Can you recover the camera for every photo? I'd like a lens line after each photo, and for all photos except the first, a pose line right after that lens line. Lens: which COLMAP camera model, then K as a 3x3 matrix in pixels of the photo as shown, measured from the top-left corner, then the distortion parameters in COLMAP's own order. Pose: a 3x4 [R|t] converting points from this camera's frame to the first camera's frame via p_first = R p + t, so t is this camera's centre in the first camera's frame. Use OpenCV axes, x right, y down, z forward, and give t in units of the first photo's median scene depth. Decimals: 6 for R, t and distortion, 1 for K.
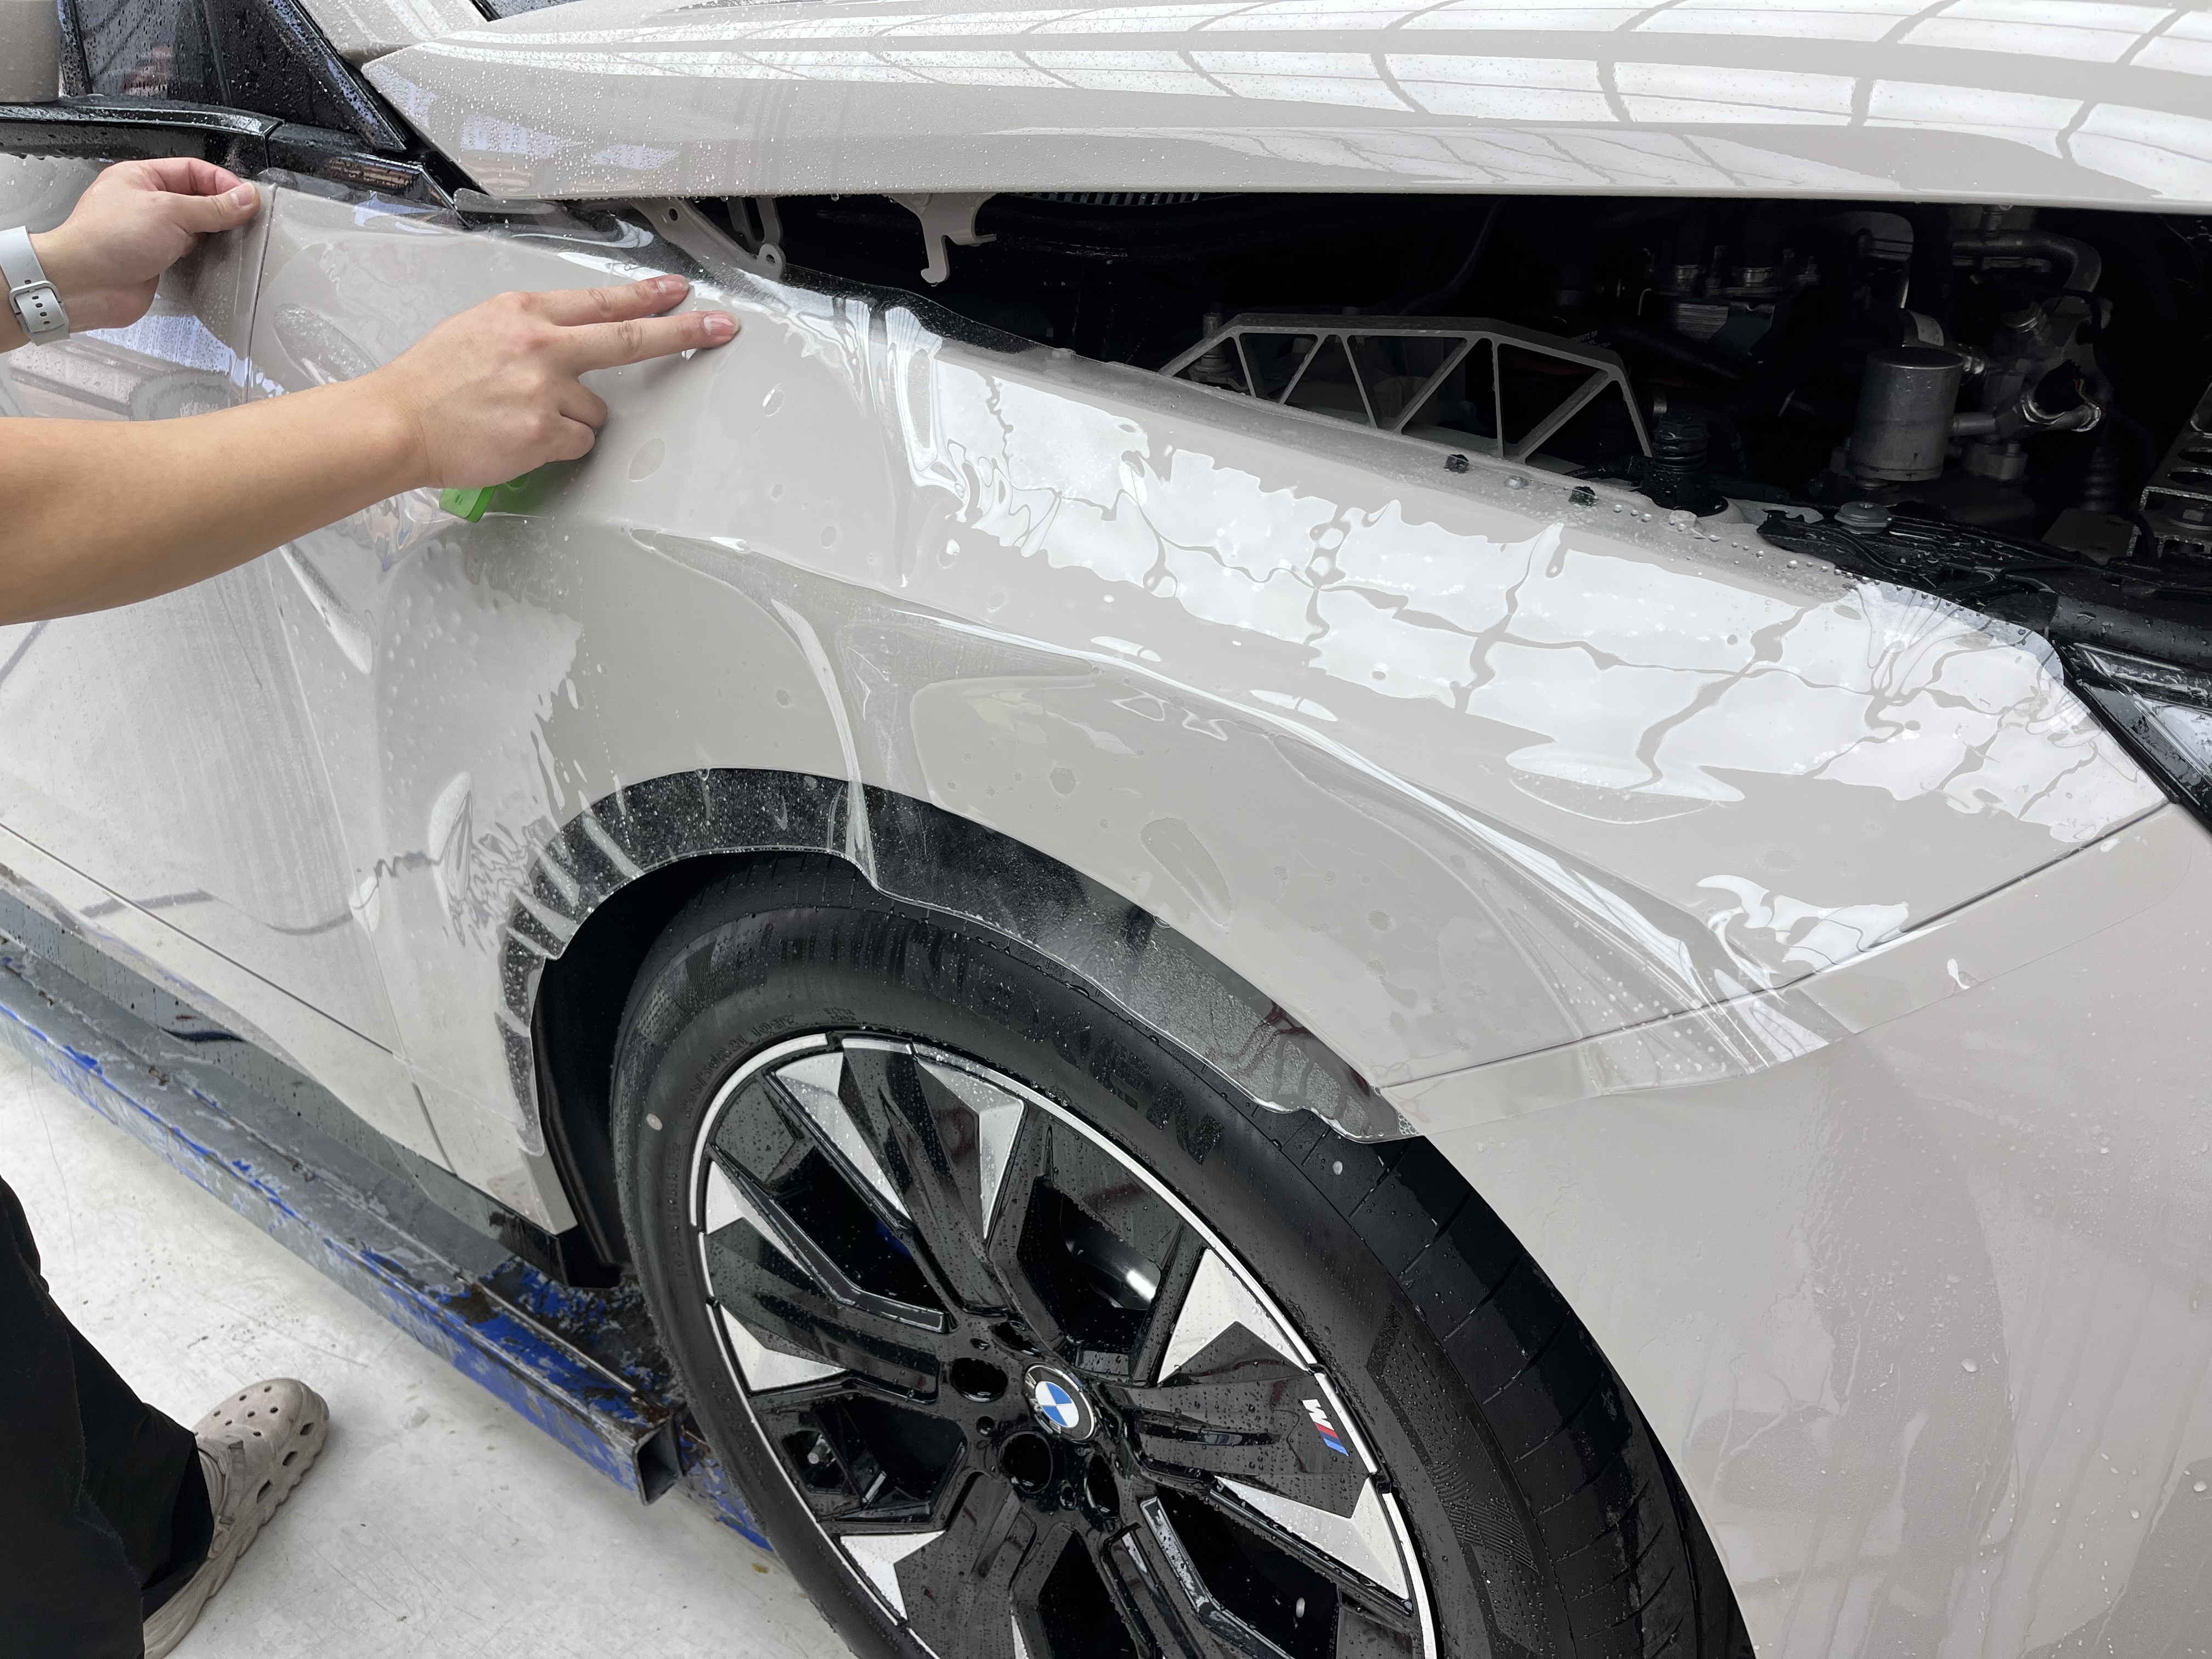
lens RADIAL K [[1683.8, 0, 1106.0], [0, 1683.8, 829.5], [0, 0, 1]] dist [0.057434, -0.081376]
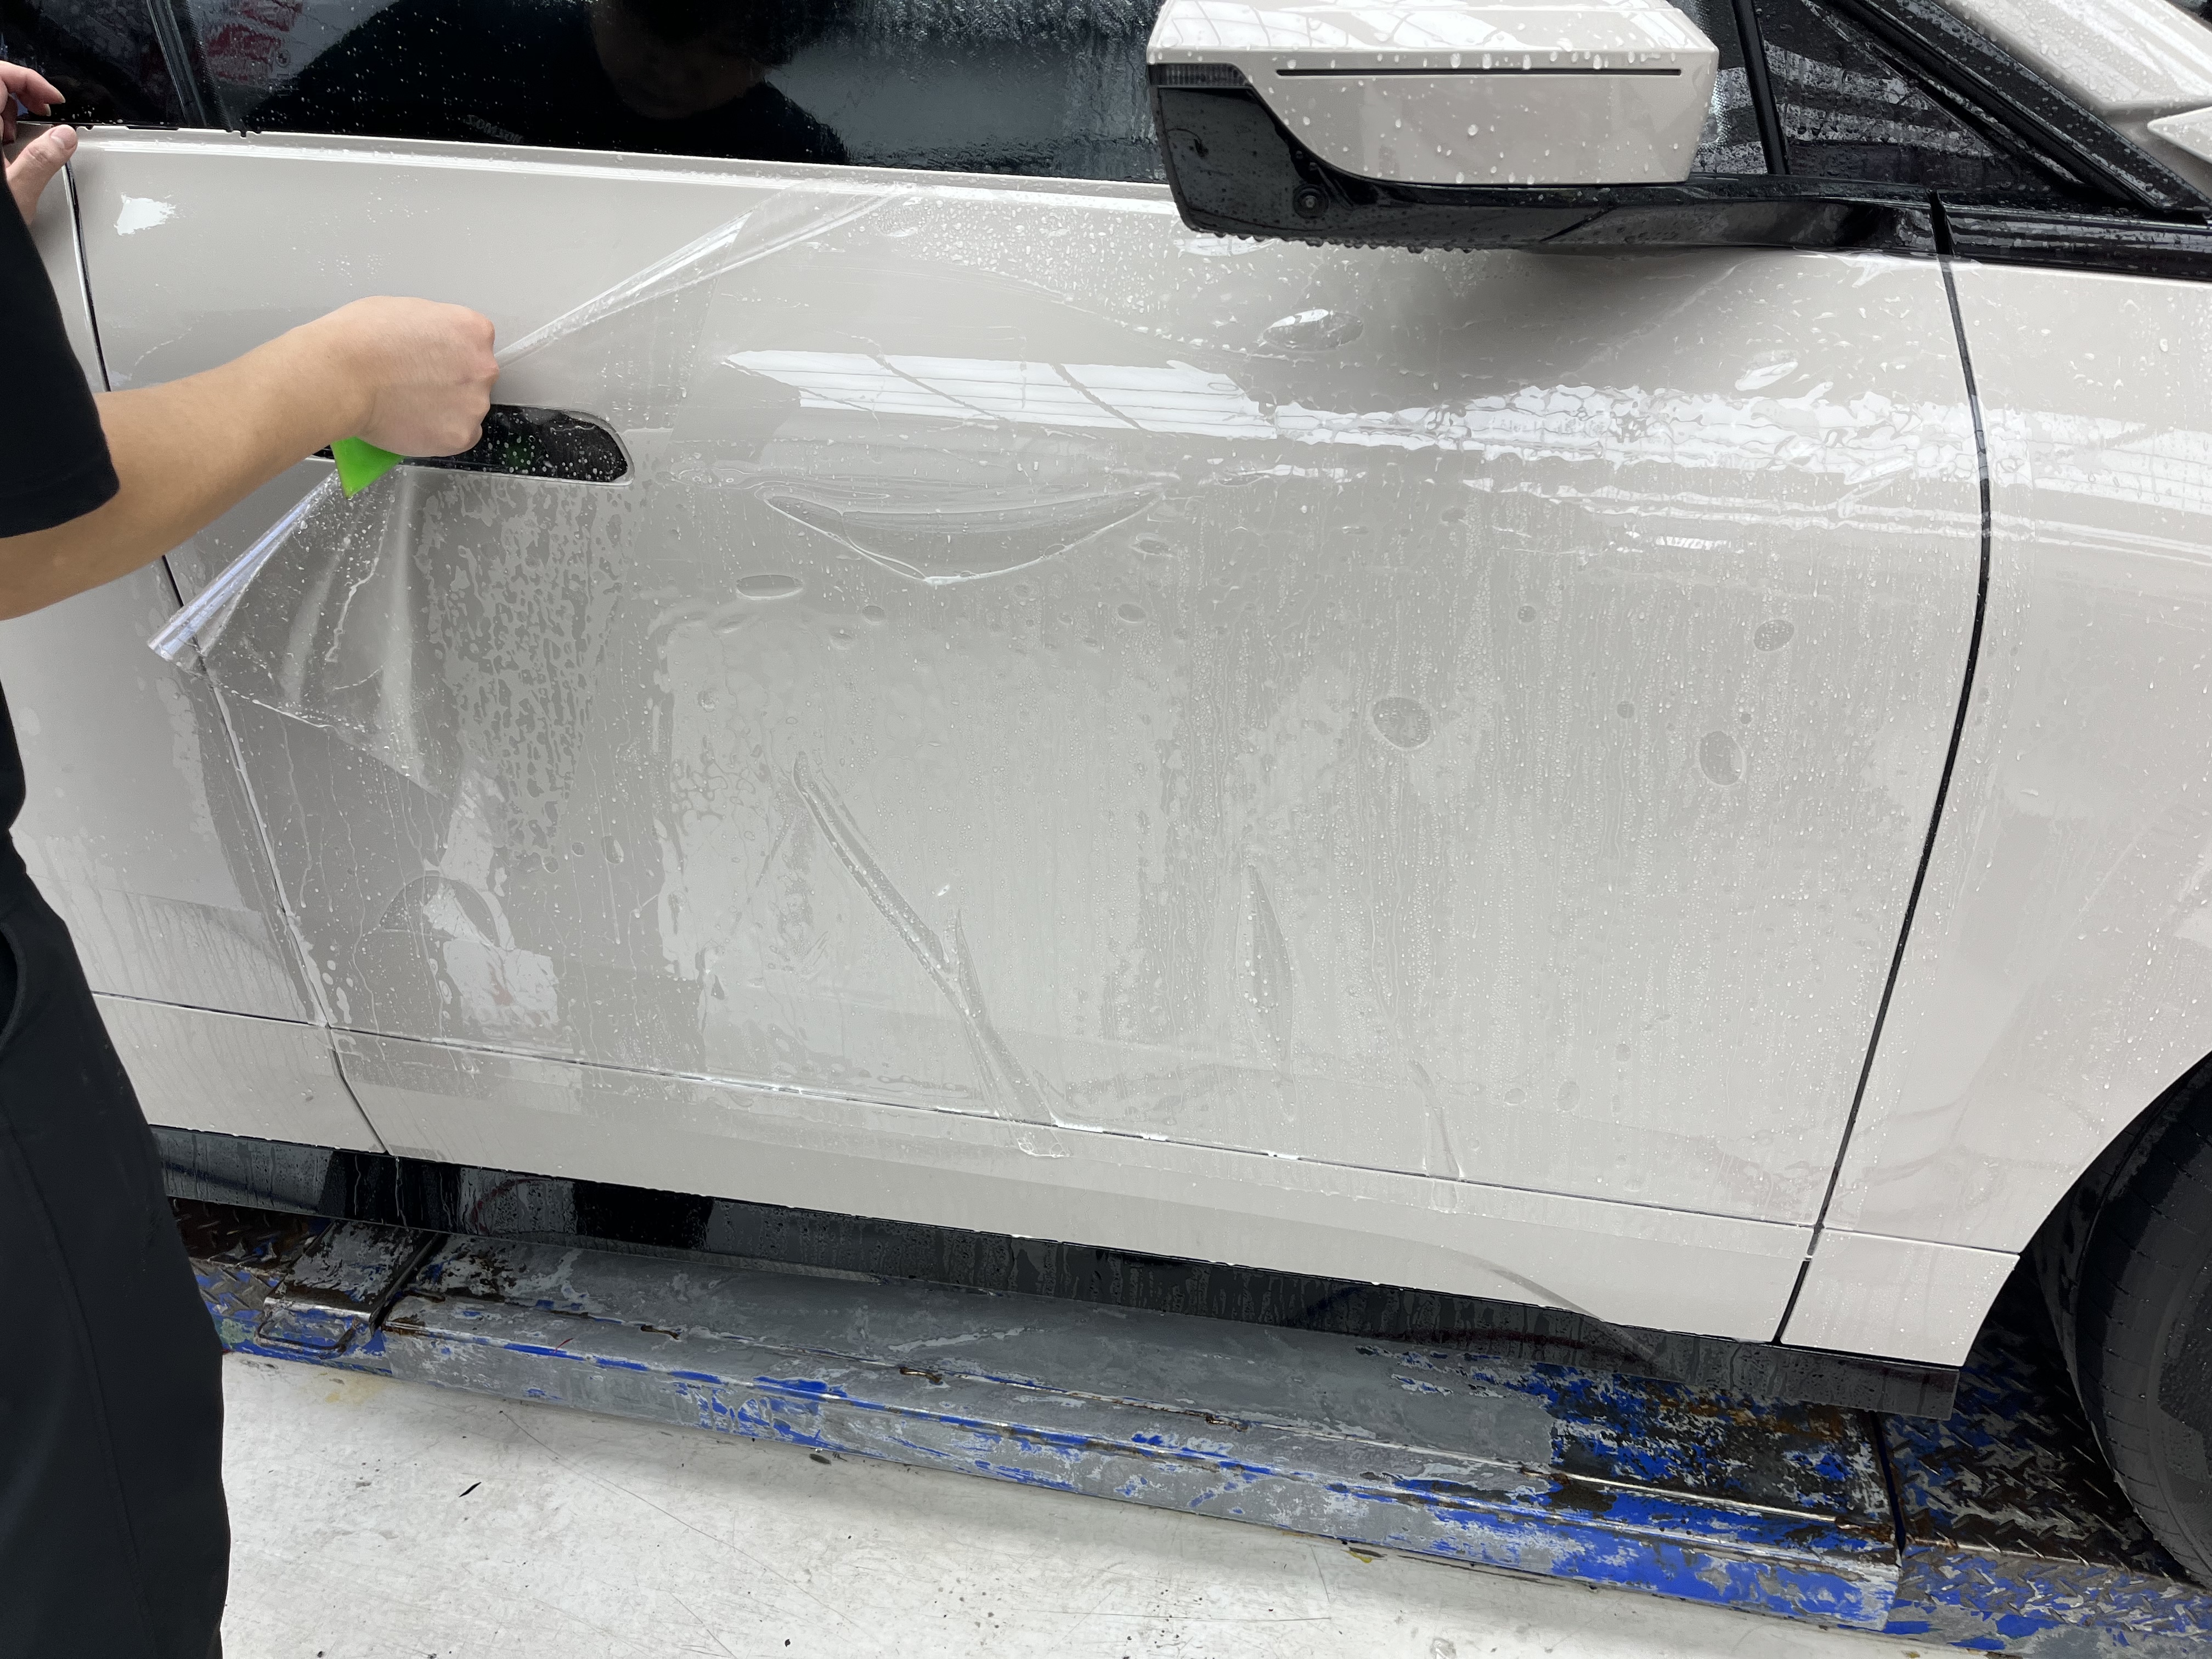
lens RADIAL K [[1683.8, 0, 1106.0], [0, 1683.8, 829.5], [0, 0, 1]] dist [0.057434, -0.081376]
pose [[0.916024, -0.204329, 0.345180, -0.745692], [0.205353, 0.978096, 0.034026, -0.127238], [-0.344572, 0.039715, 0.937919, 0.210595]]
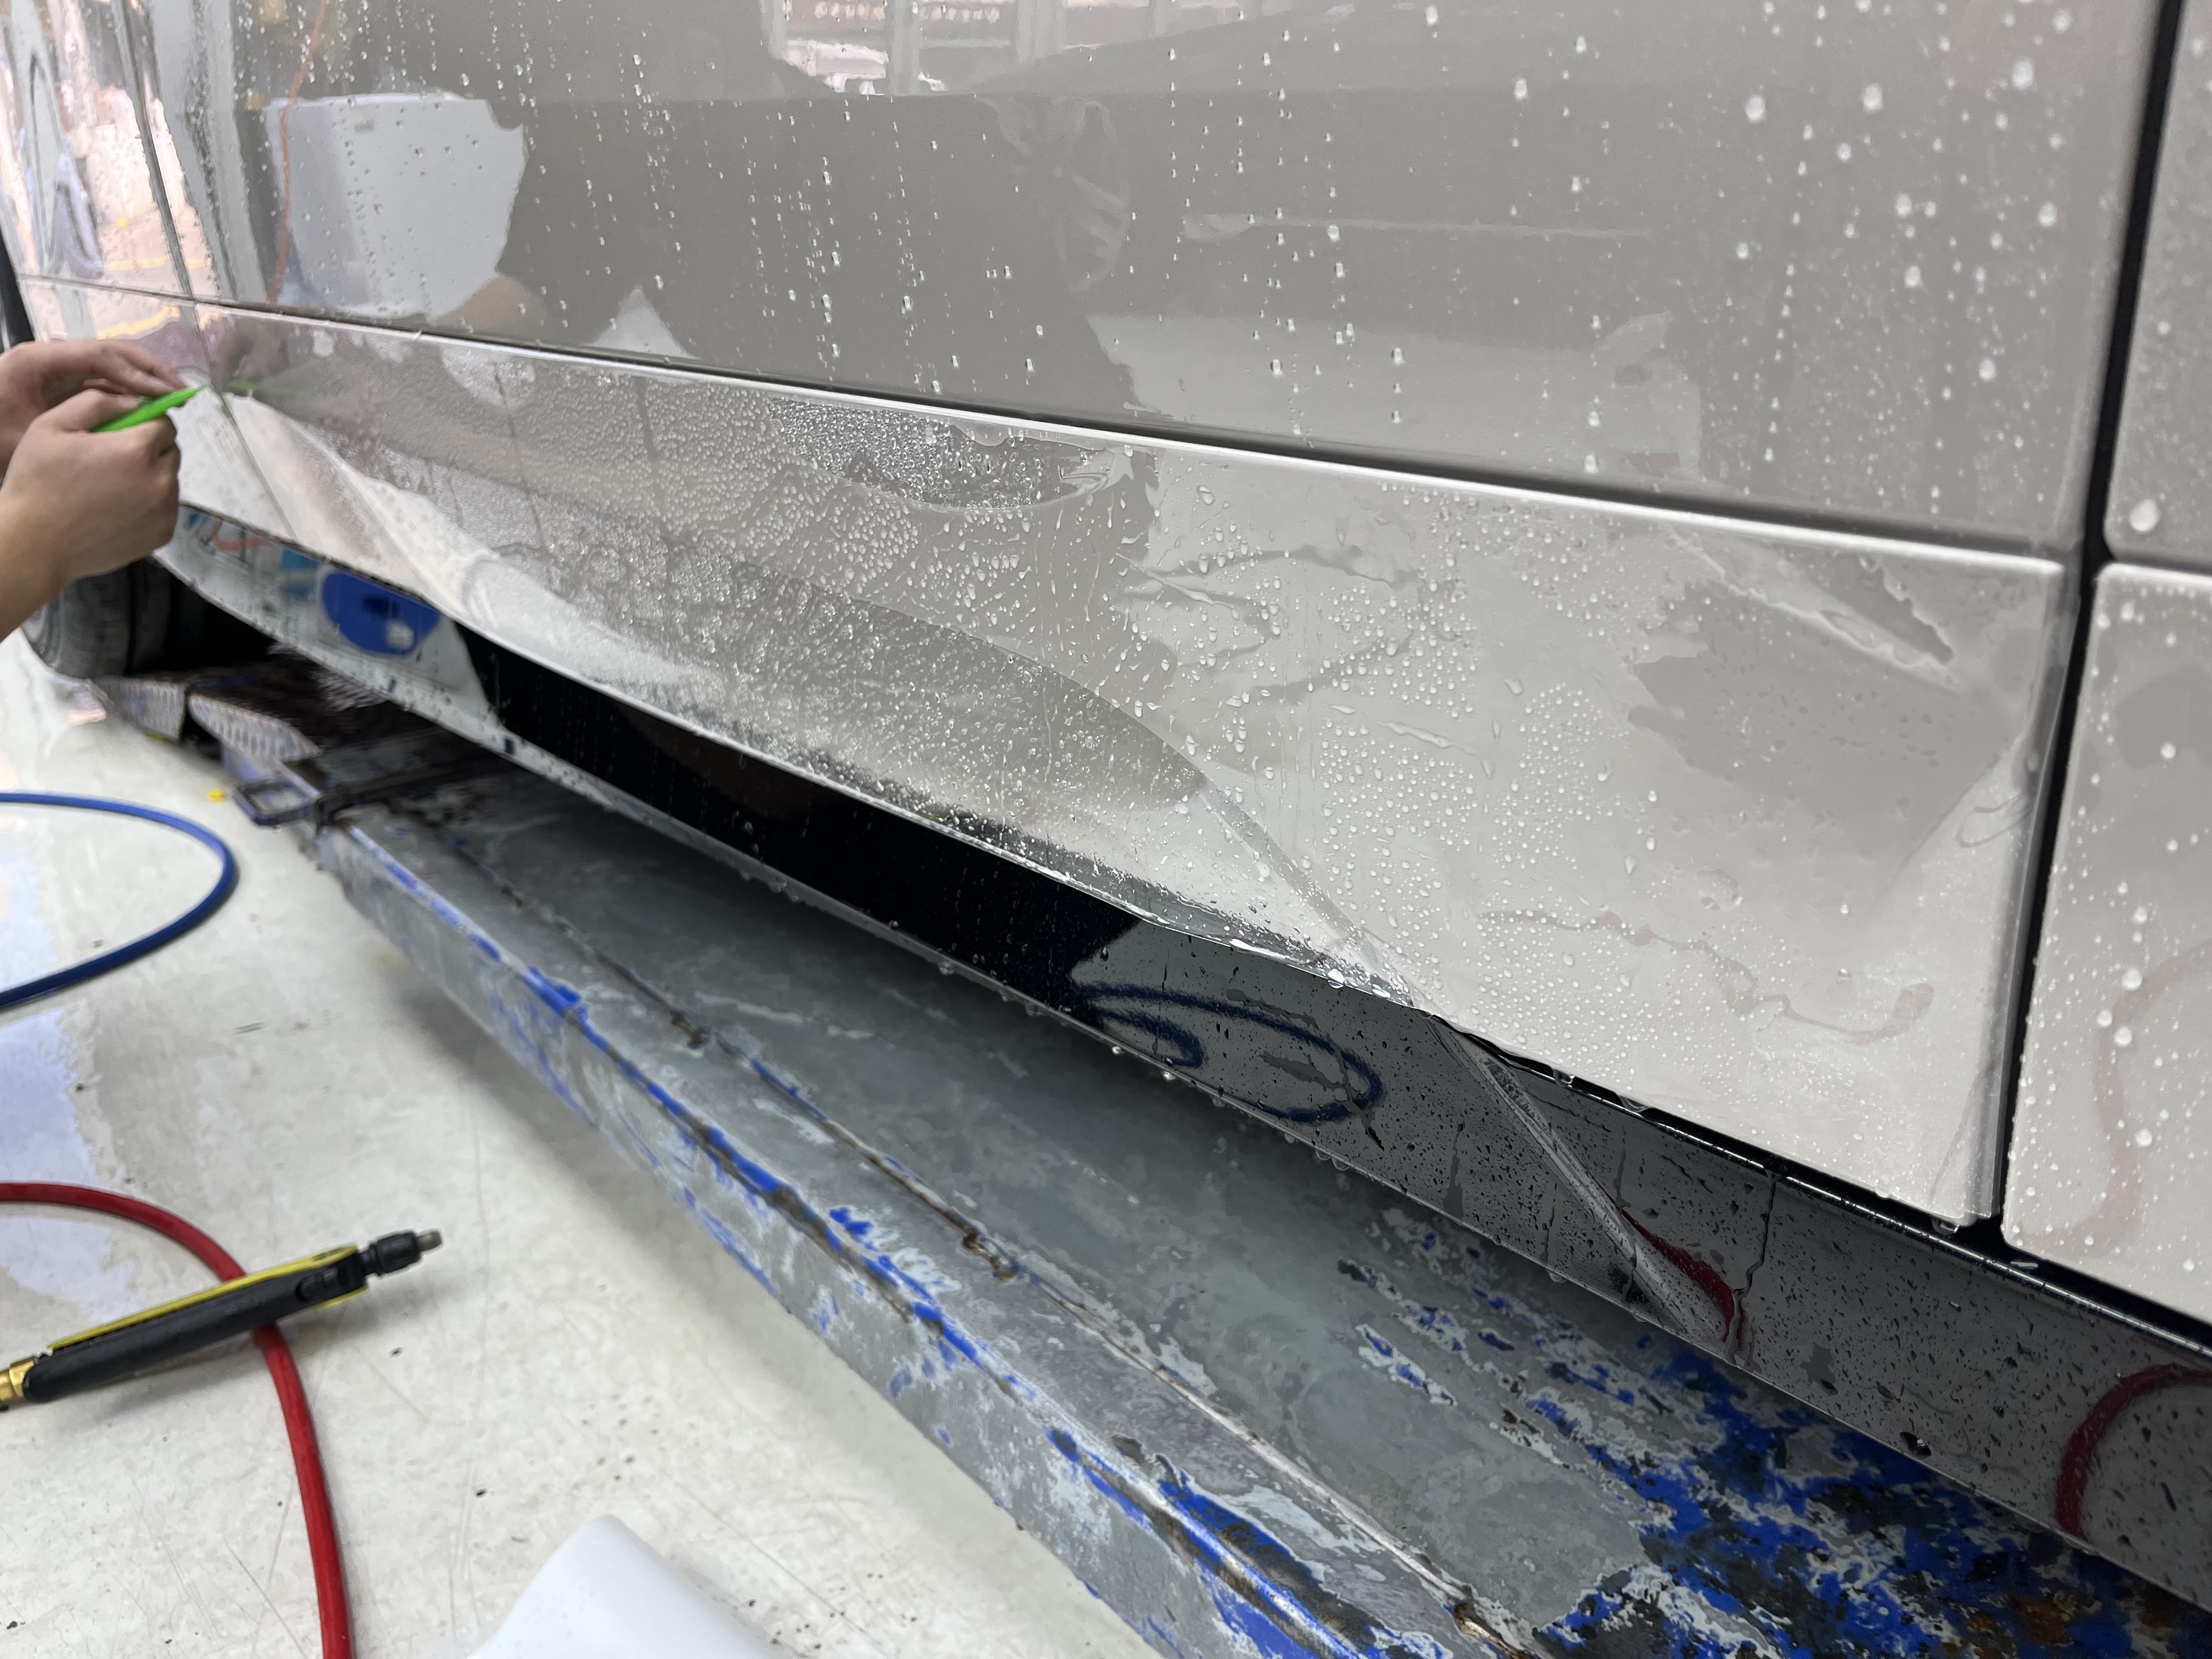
lens RADIAL K [[1683.8, 0, 1106.0], [0, 1683.8, 829.5], [0, 0, 1]] dist [0.057434, -0.081376]
pose [[0.966571, 0.066838, -0.247535, -0.343368], [-0.102703, 0.985518, -0.134932, 0.149490], [0.234932, 0.155844, 0.959437, 0.584443]]
